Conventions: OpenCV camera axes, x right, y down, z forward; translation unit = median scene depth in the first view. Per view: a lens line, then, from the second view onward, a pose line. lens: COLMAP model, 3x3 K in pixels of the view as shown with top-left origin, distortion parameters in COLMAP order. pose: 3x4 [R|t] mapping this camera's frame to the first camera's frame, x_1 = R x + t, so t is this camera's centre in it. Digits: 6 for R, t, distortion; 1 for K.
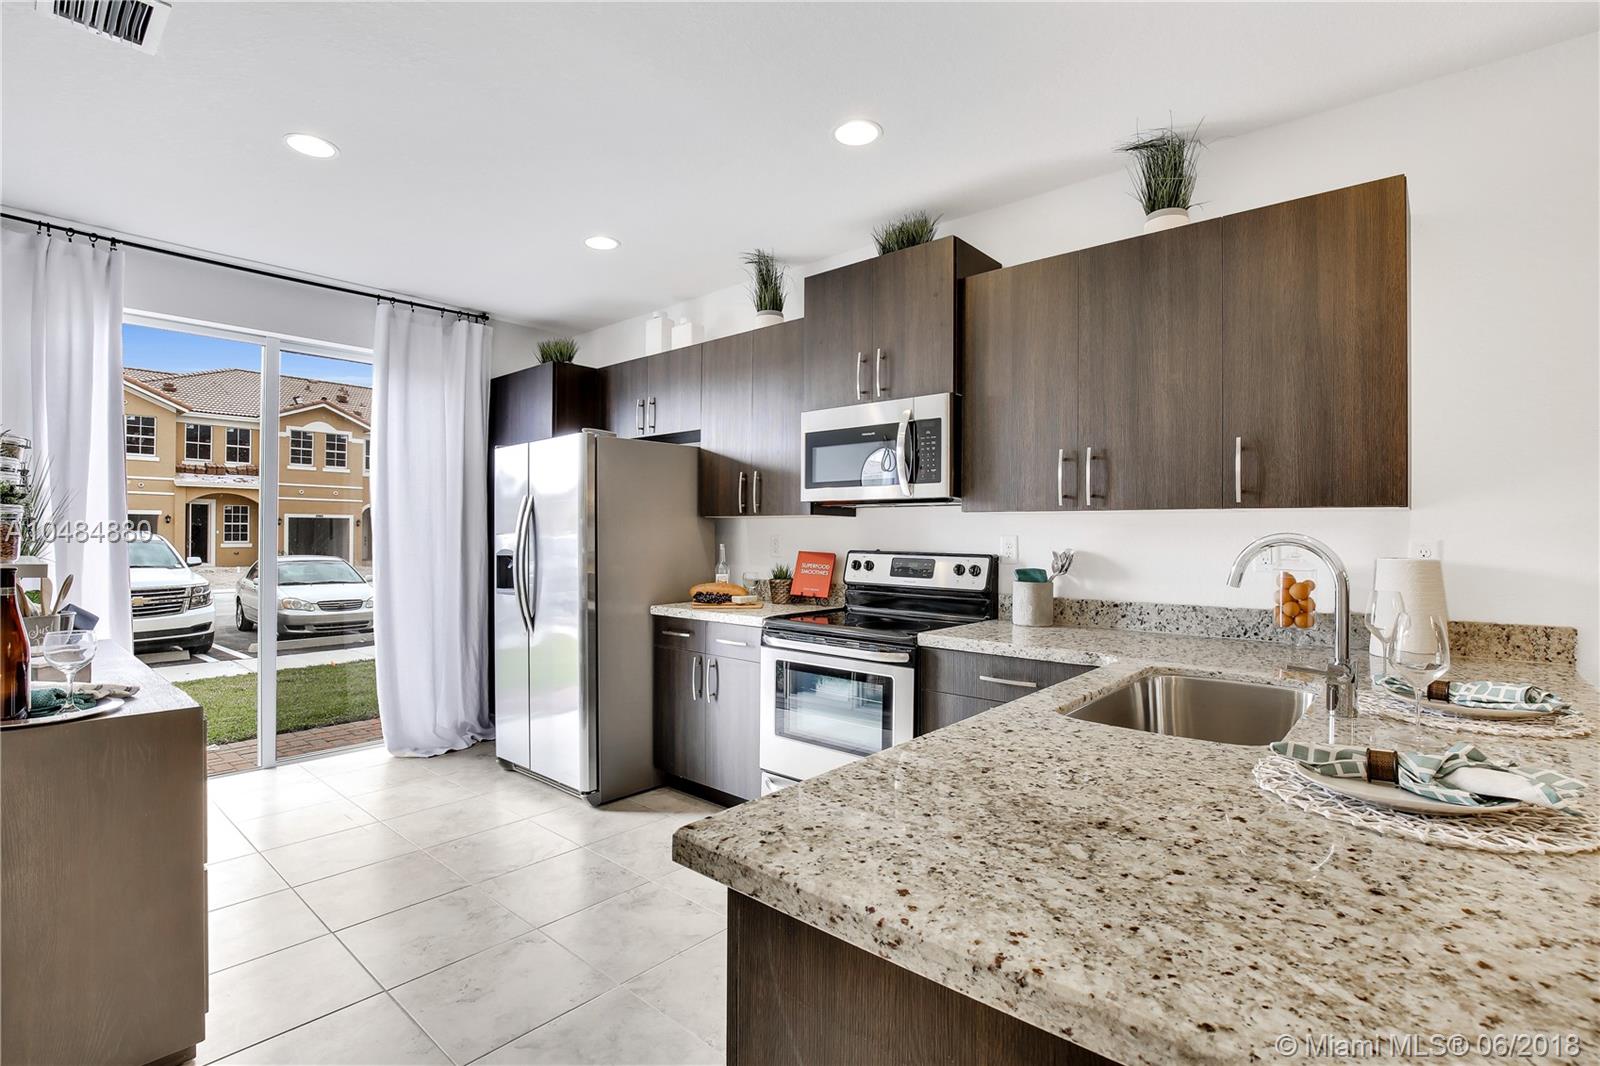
lens RADIAL K [[755.8, 0, 805.4], [0, 755.8, 540.7], [0, 0, 1]] dist [-0.028989, 0.000206]
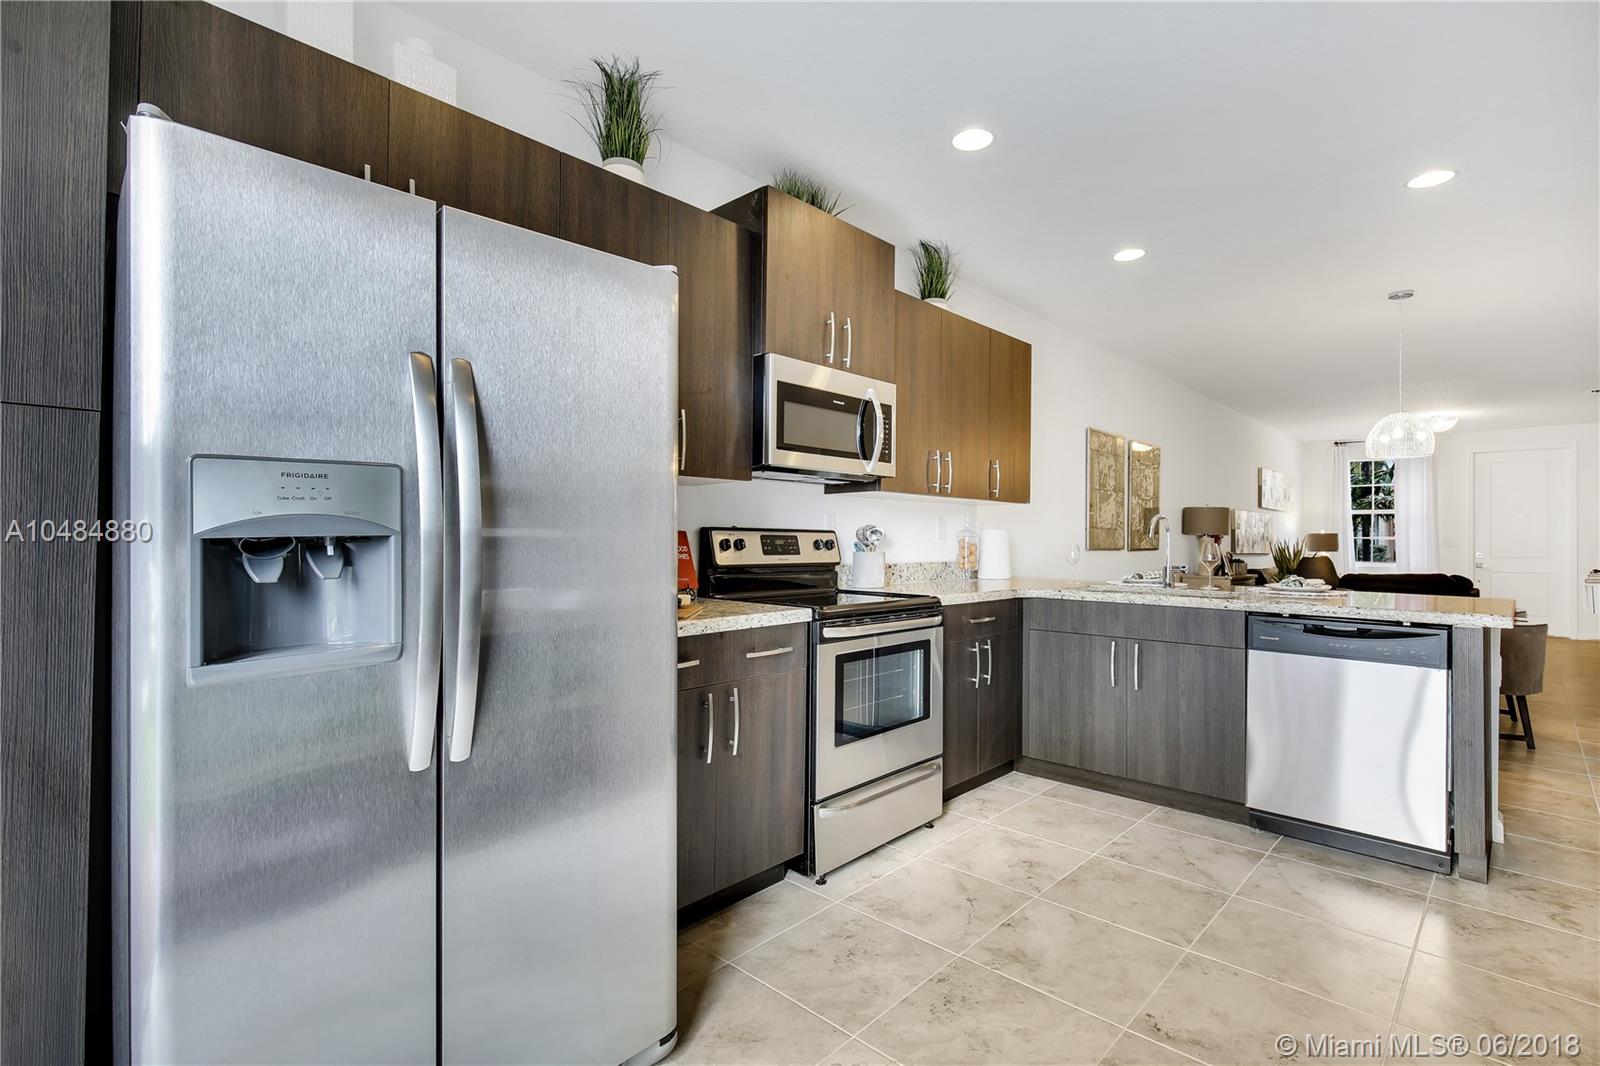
lens RADIAL K [[755.8, 0, 805.4], [0, 755.8, 540.7], [0, 0, 1]] dist [-0.028989, 0.000206]
pose [[0.050909, -0.008630, 0.998666, -0.753835], [0.008290, 0.999932, 0.008218, 0.021479], [-0.998669, 0.007860, 0.050977, 0.861214]]
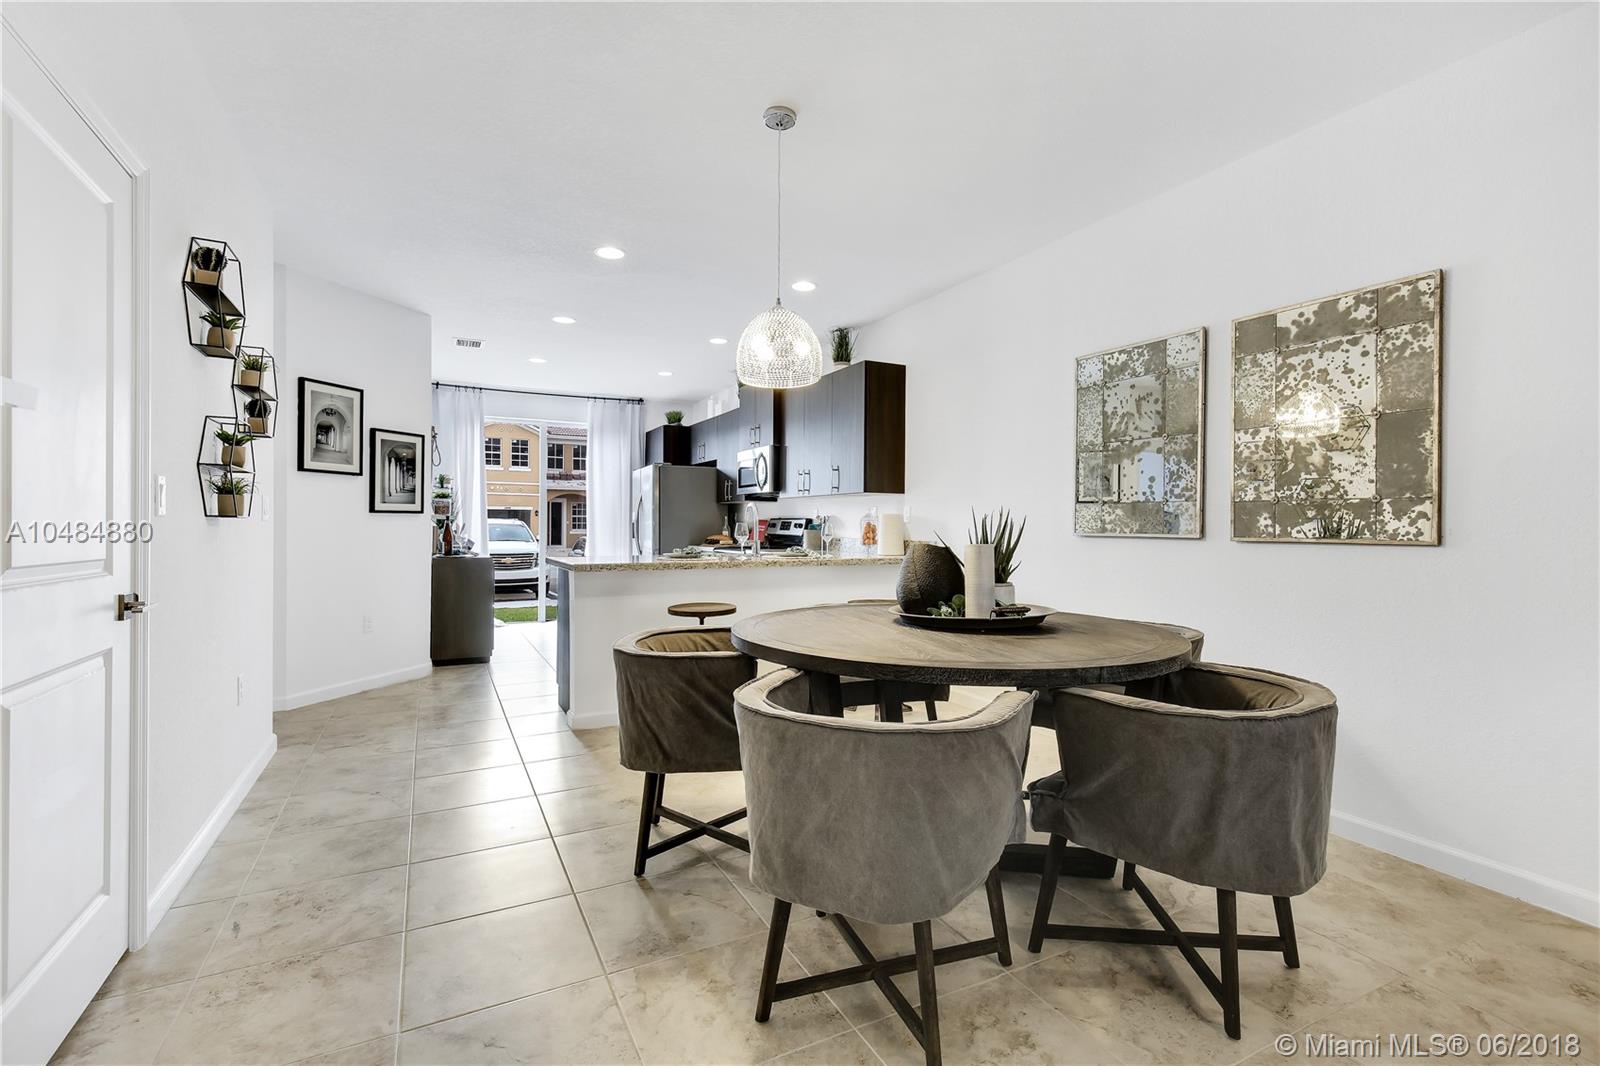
lens RADIAL K [[724.2, 0, 805.9], [0, 724.2, 525.2], [0, 0, 1]] dist [-0.000039, 0.000014]
pose [[0.934361, -0.003047, -0.356316, 0.857698], [-0.000049, 0.999962, -0.008680, 0.049332], [0.356329, 0.008128, 0.934325, -0.798746]]
